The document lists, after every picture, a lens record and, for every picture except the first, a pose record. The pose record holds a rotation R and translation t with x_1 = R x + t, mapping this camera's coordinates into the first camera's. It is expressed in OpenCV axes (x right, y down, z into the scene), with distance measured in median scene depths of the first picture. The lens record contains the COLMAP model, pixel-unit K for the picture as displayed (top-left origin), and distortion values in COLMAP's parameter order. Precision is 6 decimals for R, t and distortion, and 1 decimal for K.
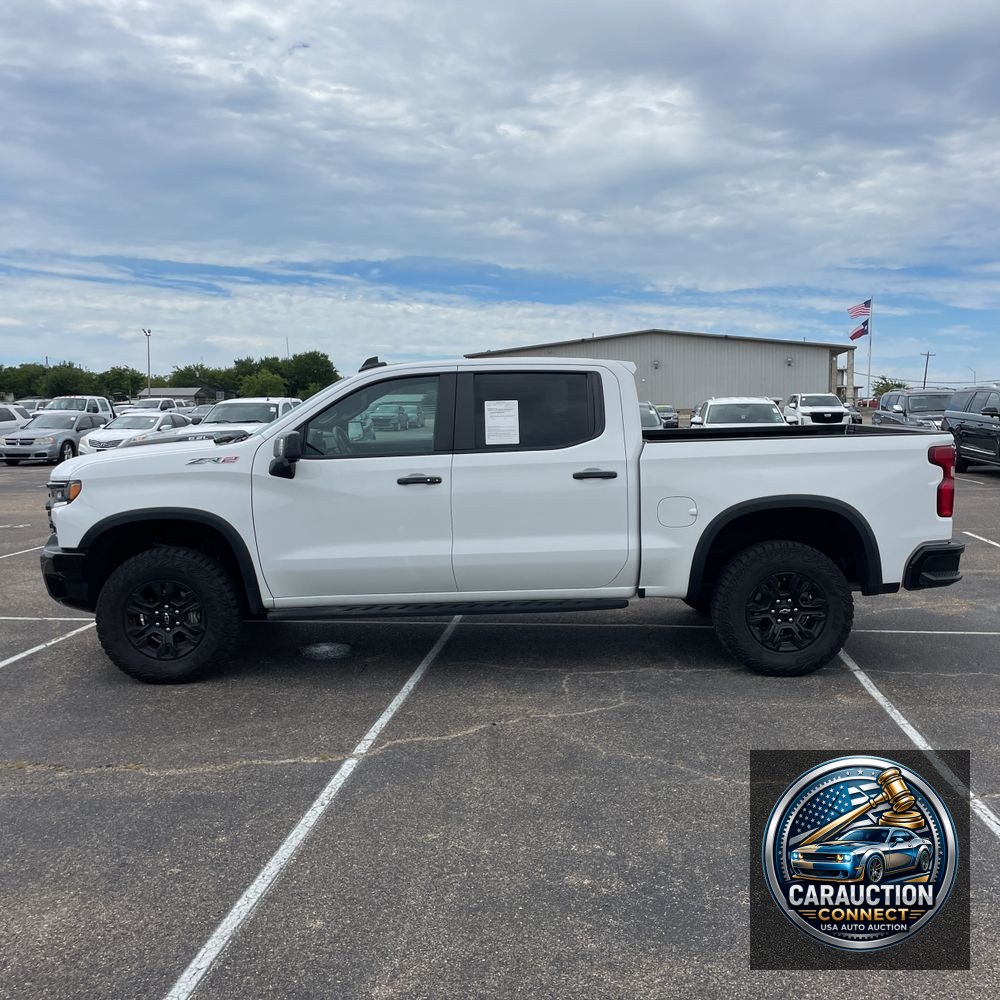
lens RADIAL K [[1008.6, 0, 503.3], [0, 1008.6, 502.3], [0, 0, 1]] dist [0.107881, -0.150002]
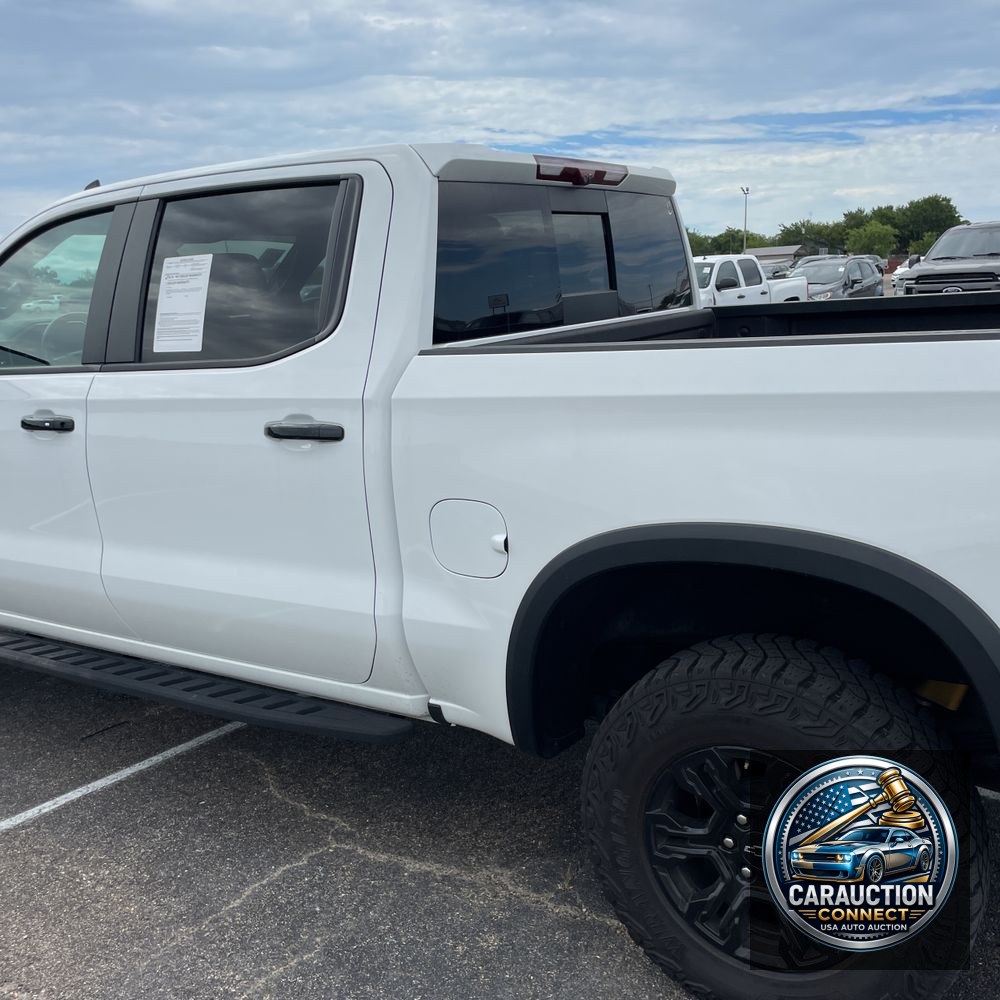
lens RADIAL K [[1008.6, 0, 503.3], [0, 1008.6, 502.3], [0, 0, 1]] dist [0.107881, -0.150002]
pose [[0.838222, 0.087425, -0.538276, 0.367152], [-0.014407, 0.990271, 0.138402, -0.053927], [0.545139, -0.108257, 0.831327, 0.656272]]
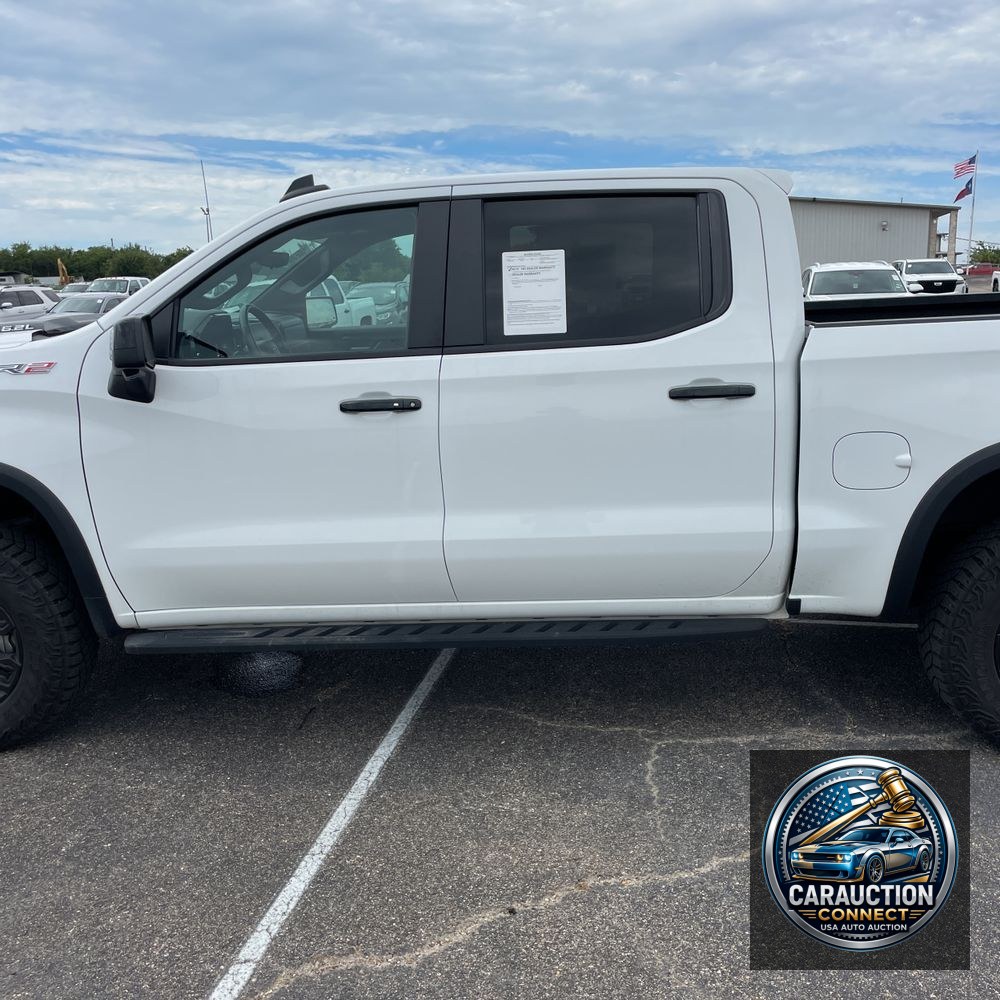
lens RADIAL K [[1013.5, 0, 500.0], [0, 1013.5, 500.0], [0, 0, 1]] dist [0.116180, -0.177891]
pose [[0.997584, -0.001388, -0.069459, 0.017003], [0.009308, 0.993457, 0.113828, -0.030658], [0.068847, -0.114199, 0.991069, 0.437795]]
